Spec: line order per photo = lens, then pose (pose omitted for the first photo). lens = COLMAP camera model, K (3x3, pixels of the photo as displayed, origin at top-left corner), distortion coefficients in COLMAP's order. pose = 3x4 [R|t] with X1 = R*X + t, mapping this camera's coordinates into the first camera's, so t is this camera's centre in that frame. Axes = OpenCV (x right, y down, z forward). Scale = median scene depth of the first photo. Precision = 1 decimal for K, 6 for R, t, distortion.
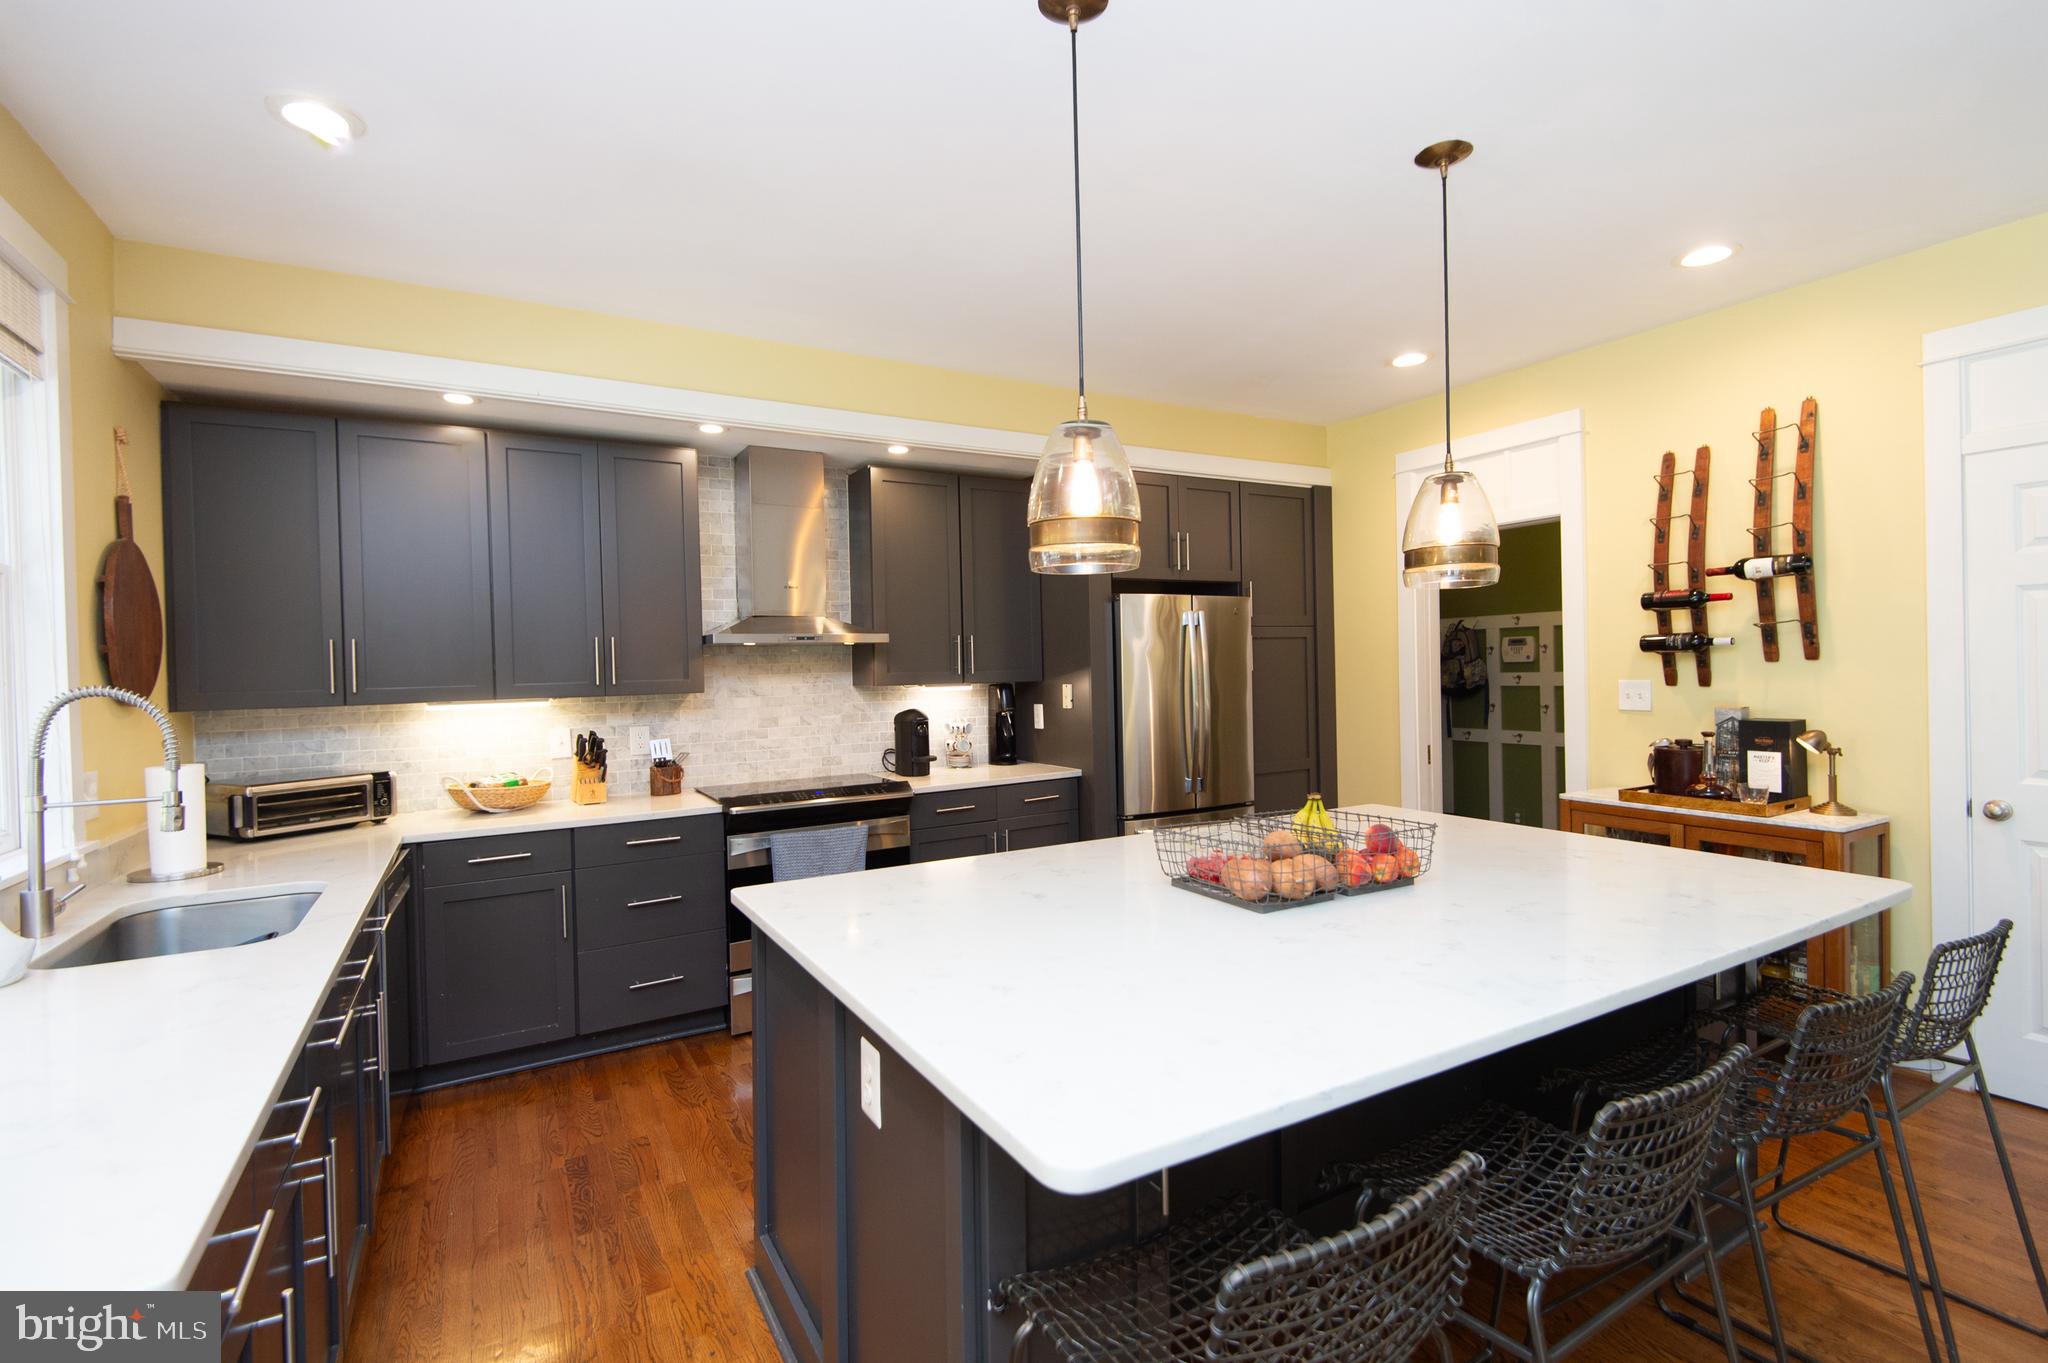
lens RADIAL K [[929.4, 0, 1029.5], [0, 929.4, 678.5], [0, 0, 1]] dist [0.046219, -0.032099]
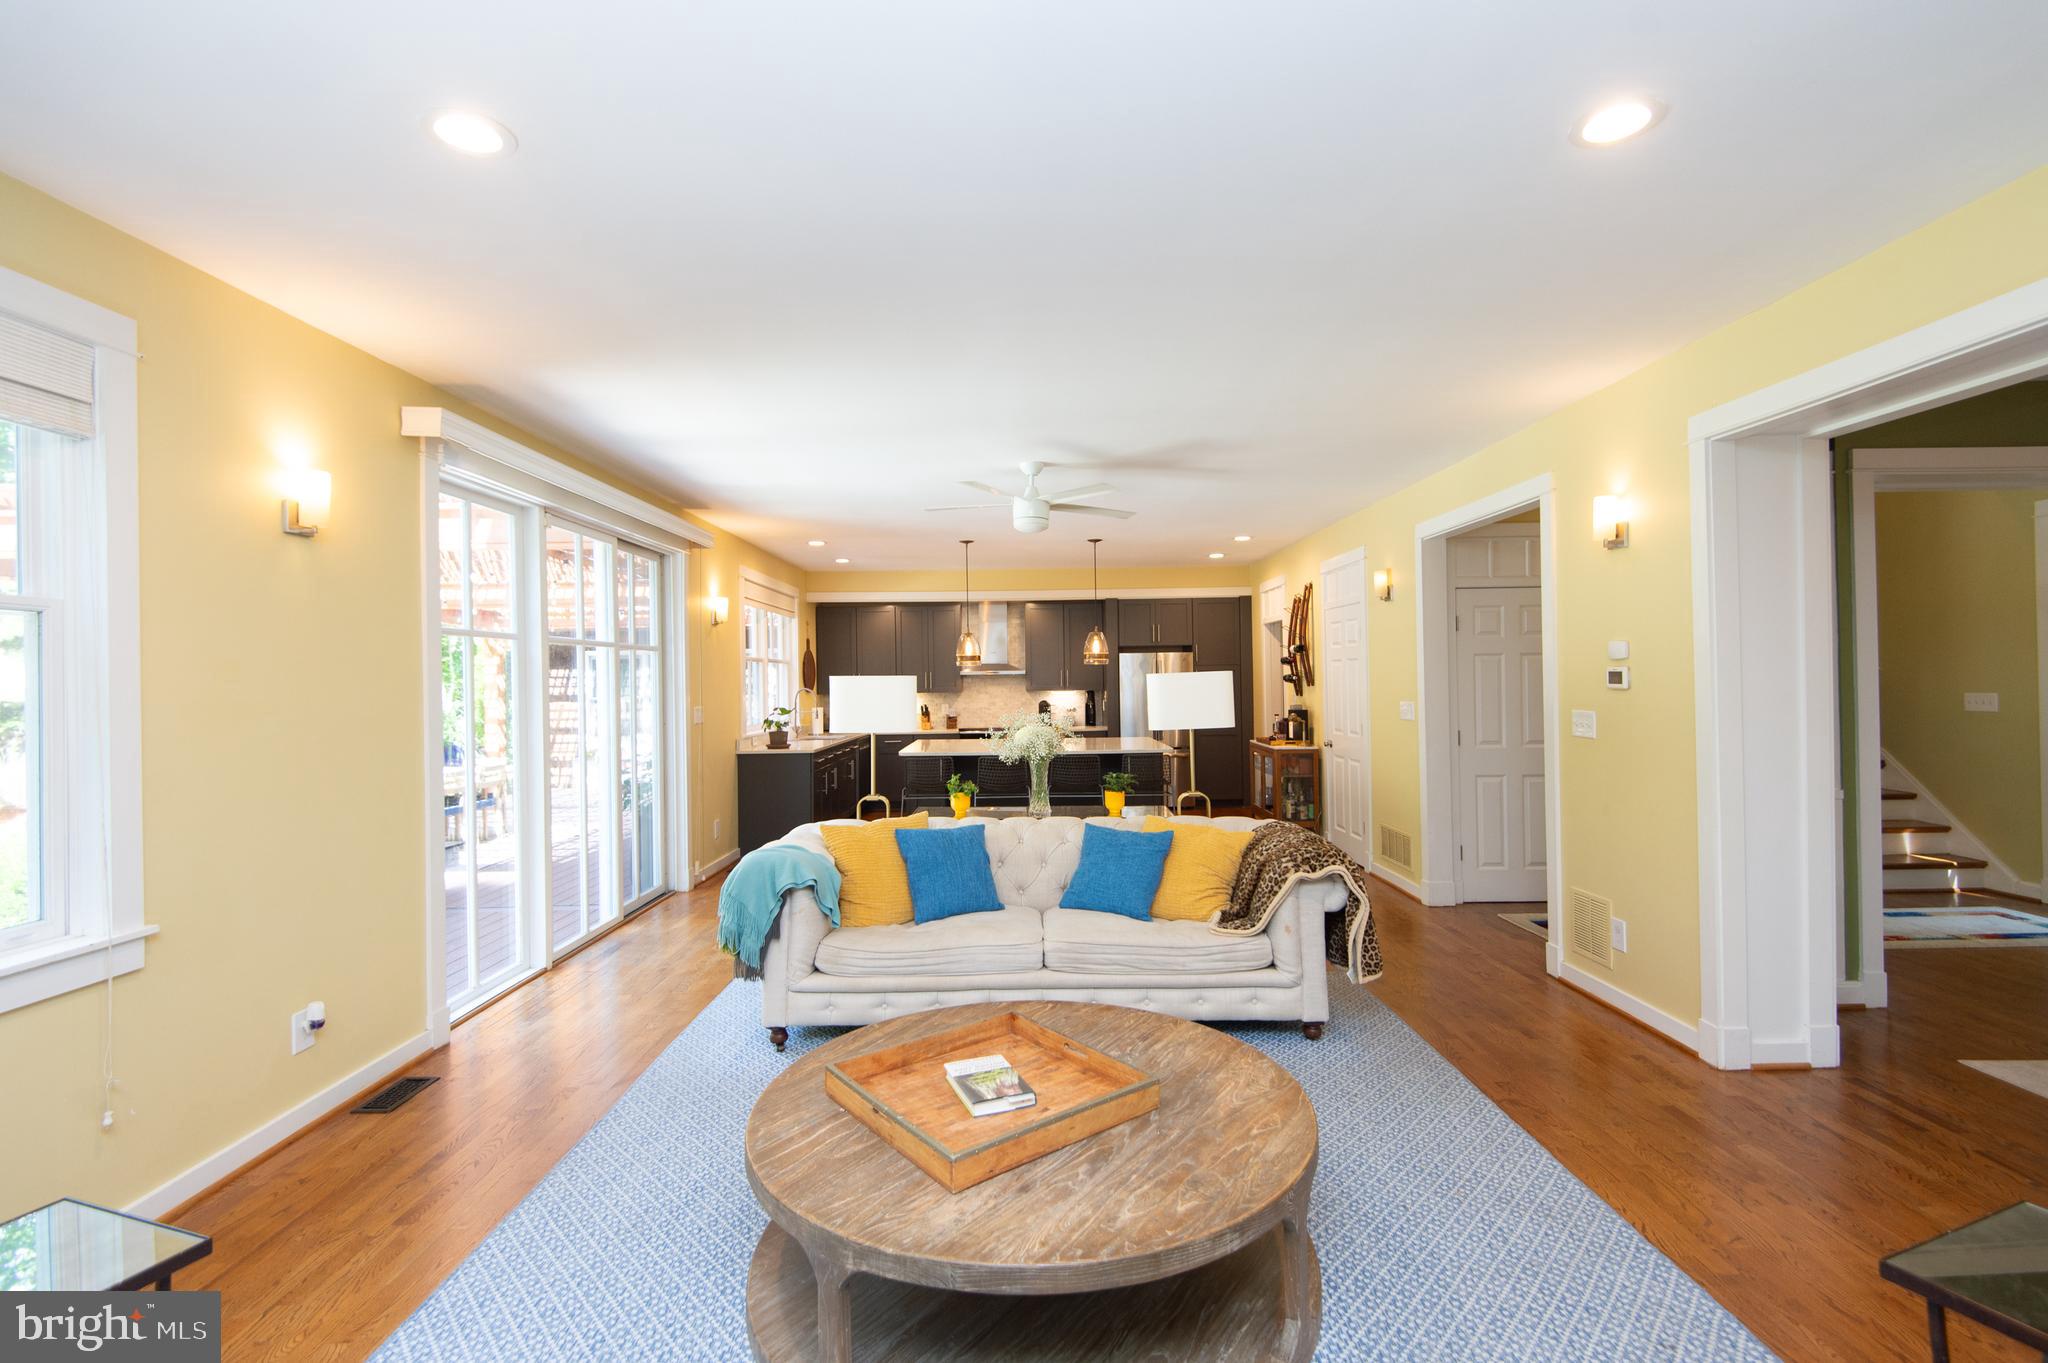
lens RADIAL K [[929.4, 0, 1029.5], [0, 929.4, 678.5], [0, 0, 1]] dist [0.046219, -0.032099]
pose [[0.862050, 0.012452, -0.506671, 1.246937], [-0.013701, 0.999905, 0.001263, -0.032260], [0.506639, 0.005853, 0.862139, -1.299939]]
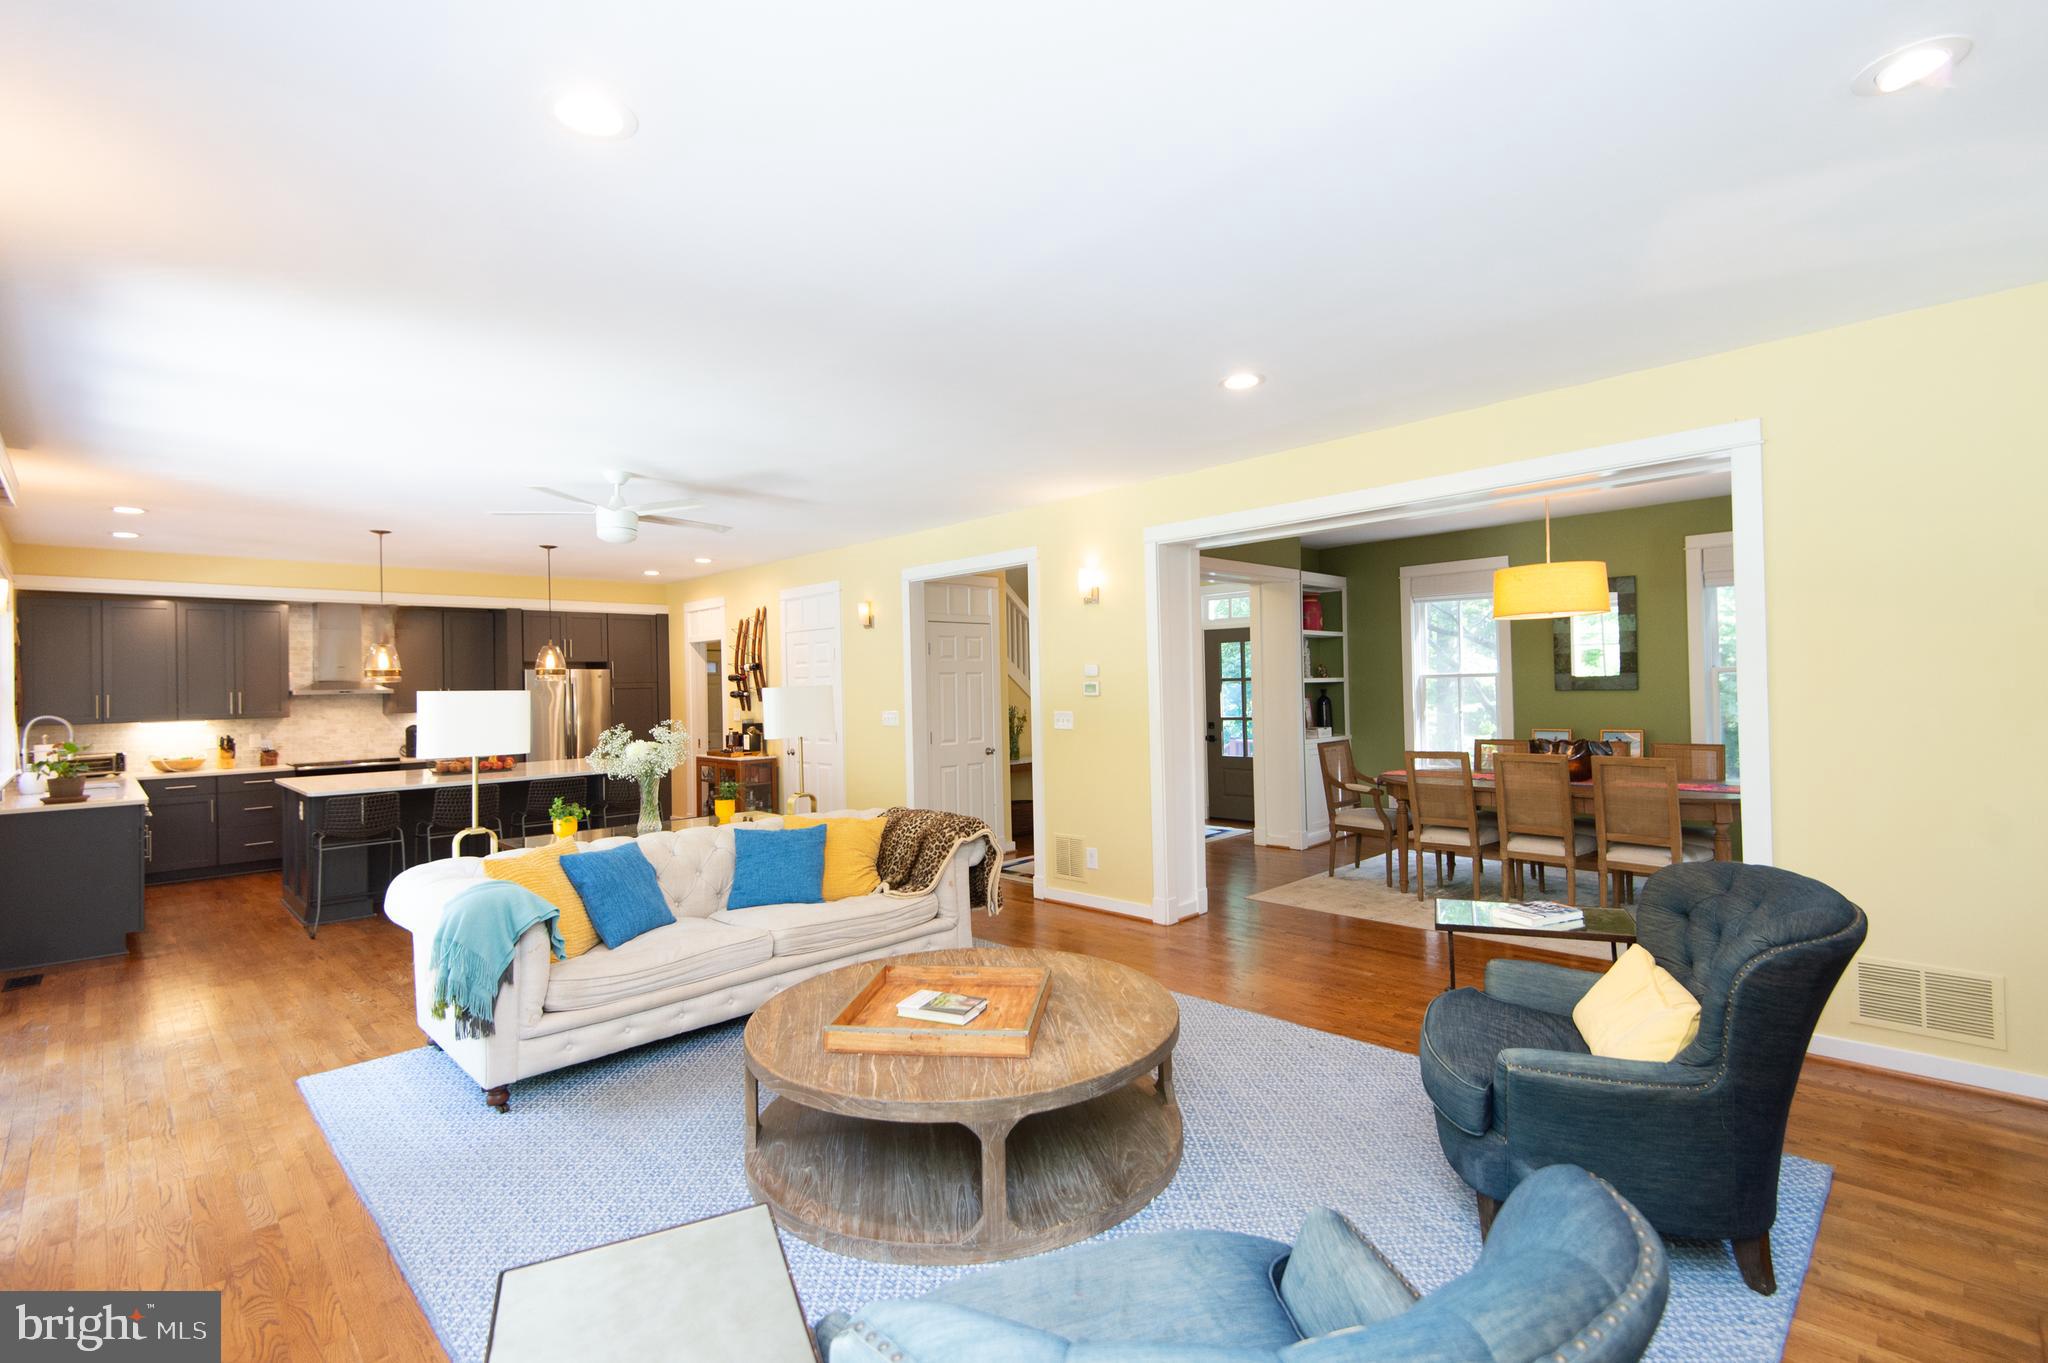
lens RADIAL K [[929.4, 0, 1029.5], [0, 929.4, 678.5], [0, 0, 1]] dist [0.046219, -0.032099]
pose [[0.968282, 0.005410, 0.249800, 0.774690], [0.001026, 0.999671, -0.025628, -0.017088], [-0.249857, 0.025072, 0.967958, -1.567810]]
